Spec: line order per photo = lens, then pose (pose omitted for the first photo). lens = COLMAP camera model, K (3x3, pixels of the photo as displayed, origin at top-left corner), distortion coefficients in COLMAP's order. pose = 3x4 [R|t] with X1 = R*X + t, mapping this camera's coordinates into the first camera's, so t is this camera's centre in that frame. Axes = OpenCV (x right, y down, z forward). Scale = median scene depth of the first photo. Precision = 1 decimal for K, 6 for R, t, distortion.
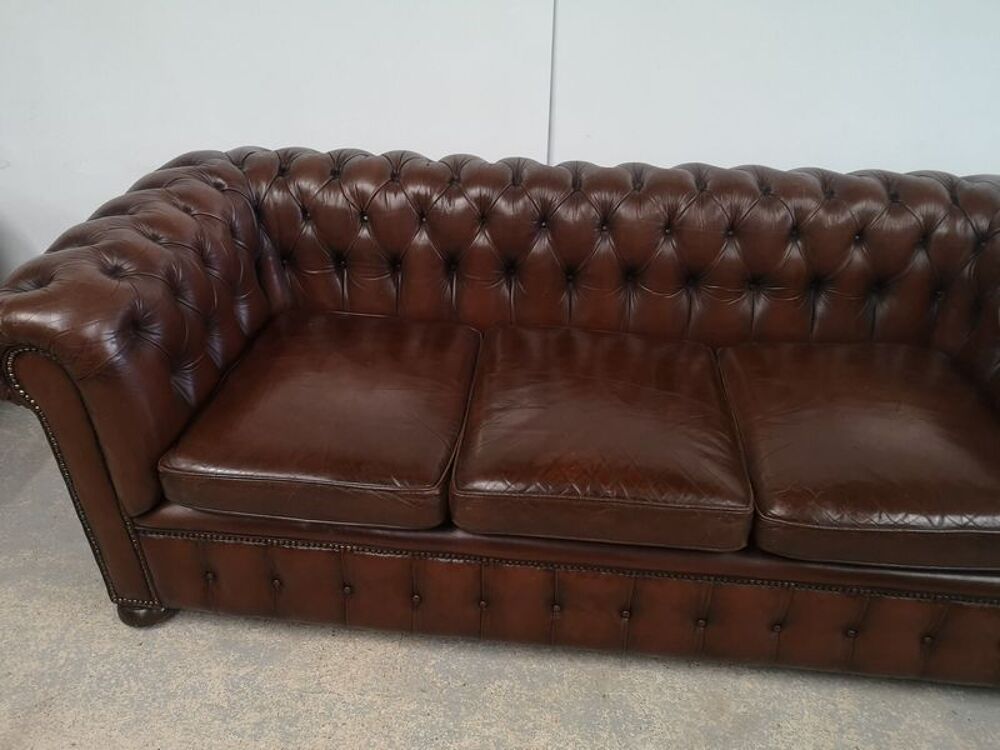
lens RADIAL K [[815.8, 0, 493.6], [0, 815.8, 386.0], [0, 0, 1]] dist [0.015007, -0.031823]
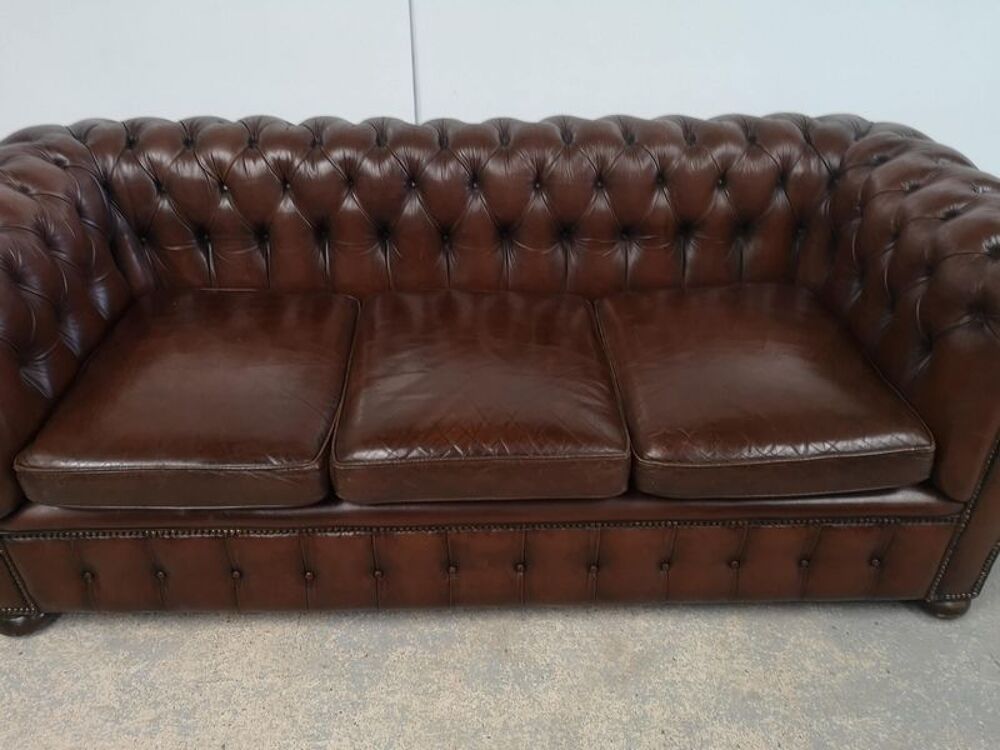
lens RADIAL K [[815.8, 0, 499.0], [0, 815.8, 386.8], [0, 0, 1]] dist [0.015007, -0.031823]
pose [[0.990491, -0.080742, 0.111391, 0.038757], [0.075887, 0.996001, 0.047159, 0.005035], [-0.114753, -0.038257, 0.992657, 0.007571]]
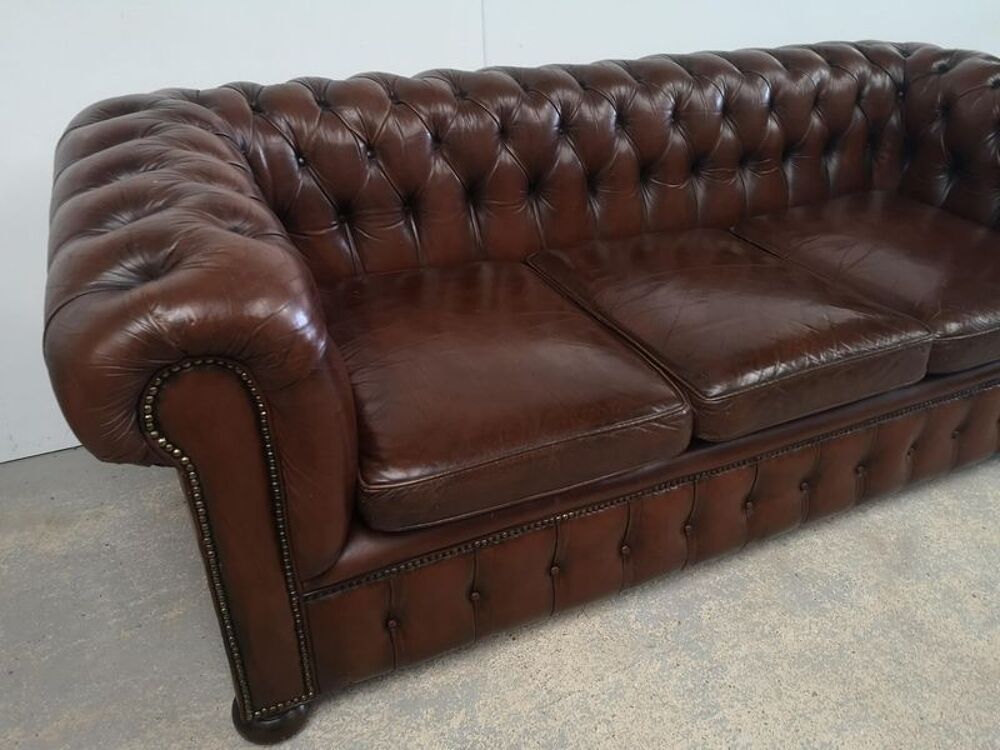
lens RADIAL K [[823.1, 0, 514.4], [0, 823.1, 377.5], [0, 0, 1]] dist [0.019245, -0.034530]
pose [[0.846970, -0.266232, 0.460176, -0.531138], [0.263950, 0.961941, 0.070716, -0.012229], [-0.461488, 0.061569, 0.885007, 0.246293]]
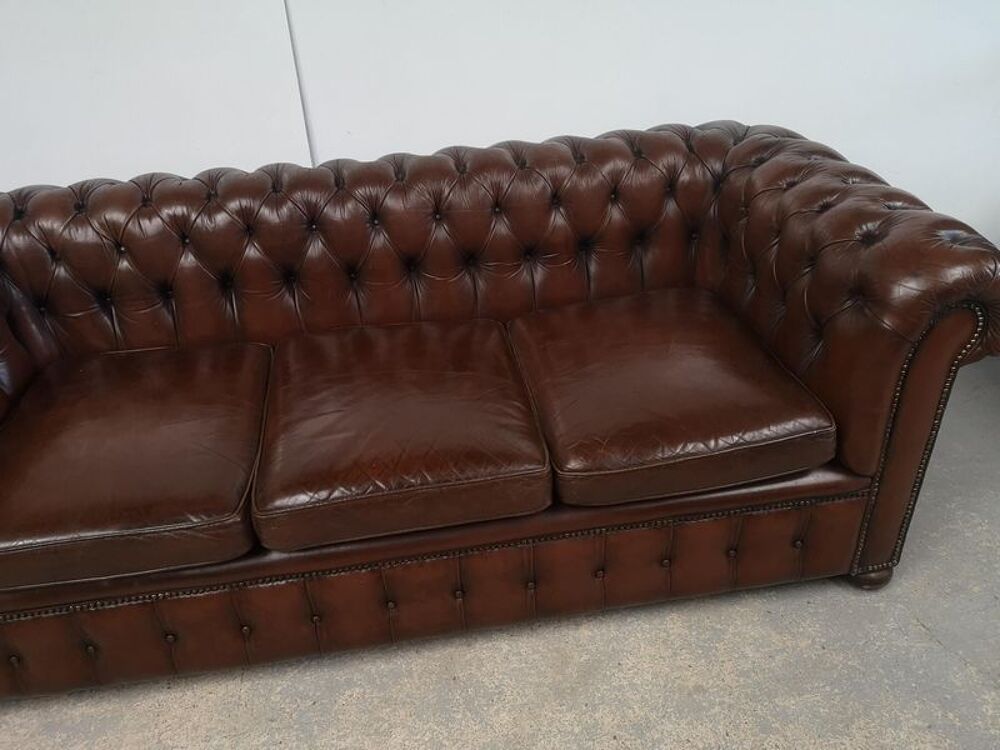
lens RADIAL K [[815.8, 0, 506.2], [0, 815.8, 384.0], [0, 0, 1]] dist [0.015007, -0.031823]
pose [[0.964069, -0.185915, 0.189752, 0.070030], [0.184703, 0.982496, 0.024215, 0.007268], [-0.190932, 0.011703, 0.981533, -0.011808]]
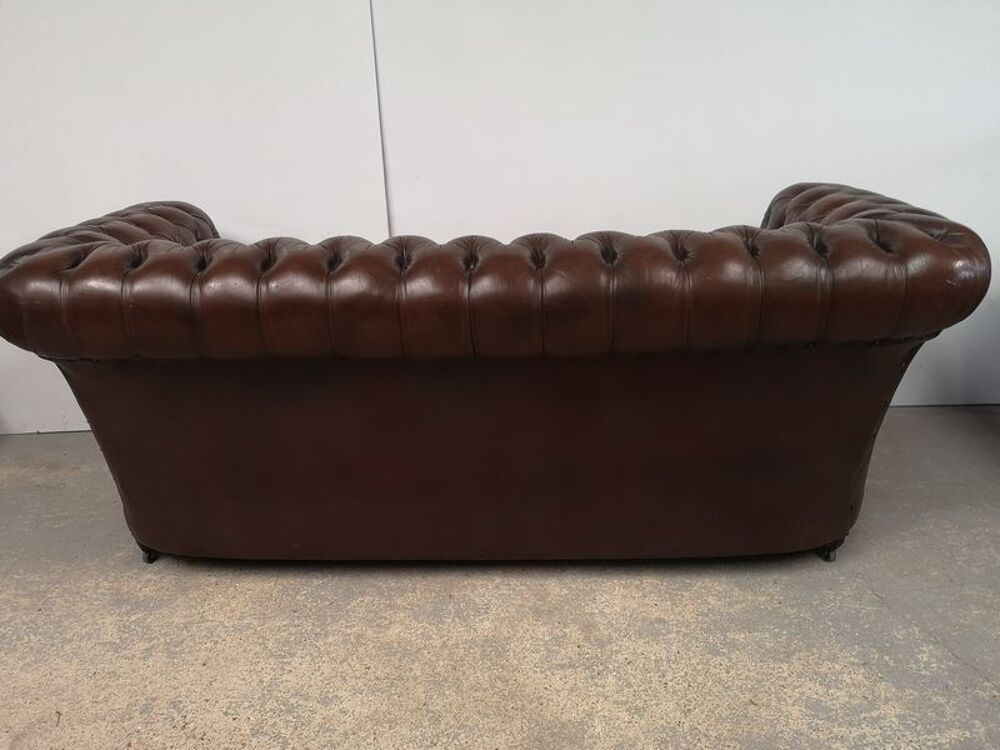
lens RADIAL K [[815.8, 0, 501.9], [0, 815.8, 381.0], [0, 0, 1]] dist [0.015007, -0.031823]
pose [[0.990796, -0.089605, 0.101462, 0.112800], [0.105627, 0.980534, -0.165519, 0.266796], [-0.084656, 0.174713, 0.980973, -0.211663]]
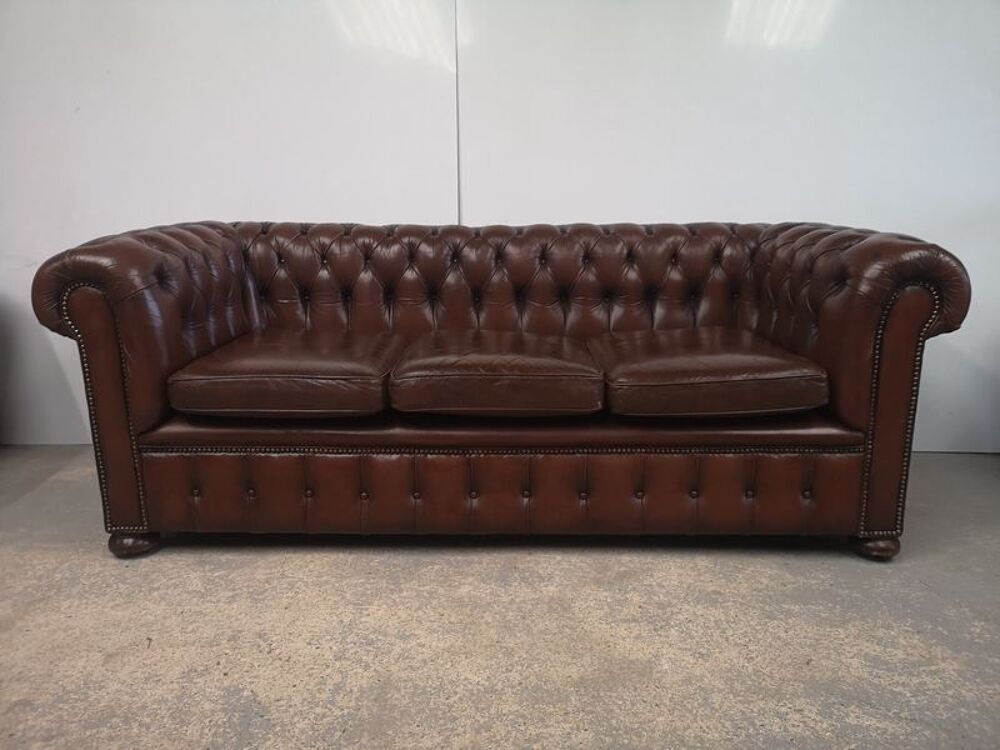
lens RADIAL K [[790.9, 0, 504.0], [0, 790.9, 370.3], [0, 0, 1]] dist [0.066274, -0.074160]
pose [[0.995098, -0.030367, 0.094116, 0.012022], [0.060472, 0.939877, -0.336115, 0.484592], [-0.078251, 0.340159, 0.937107, -0.236679]]
